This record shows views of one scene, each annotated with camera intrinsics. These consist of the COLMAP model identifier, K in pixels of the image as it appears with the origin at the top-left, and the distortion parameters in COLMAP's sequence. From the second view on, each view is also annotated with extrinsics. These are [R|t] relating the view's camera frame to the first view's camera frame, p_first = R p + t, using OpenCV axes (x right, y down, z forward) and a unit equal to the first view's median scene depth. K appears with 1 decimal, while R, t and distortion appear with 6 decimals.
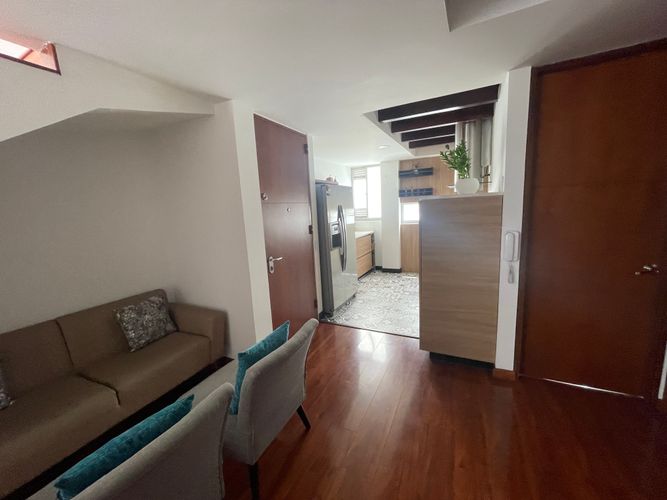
lens RADIAL K [[269.9, 0, 332.9], [0, 269.9, 249.8], [0, 0, 1]] dist [-0.000763, -0.000285]
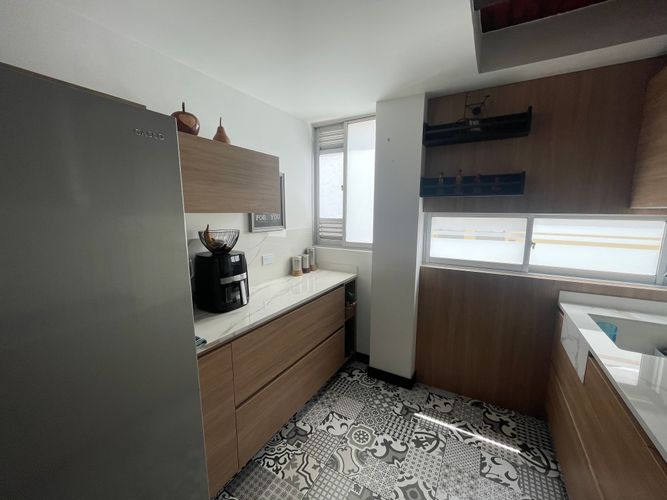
lens RADIAL K [[269.9, 0, 332.9], [0, 269.9, 249.8], [0, 0, 1]] dist [-0.000763, -0.000285]
pose [[0.996241, 0.064934, -0.057341, 0.151675], [-0.065797, 0.997744, -0.013298, -0.109327], [0.056348, 0.017020, 0.998266, 0.627064]]
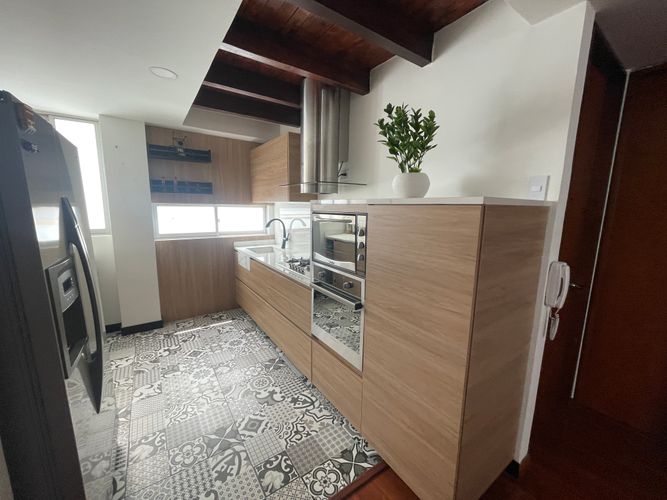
lens RADIAL K [[269.9, 0, 332.9], [0, 269.9, 249.8], [0, 0, 1]] dist [-0.000763, -0.000285]
pose [[0.482092, -0.080696, 0.872396, -0.062503], [0.095936, 0.994624, 0.038987, -0.065352], [-0.870852, 0.064899, 0.487242, 0.425340]]
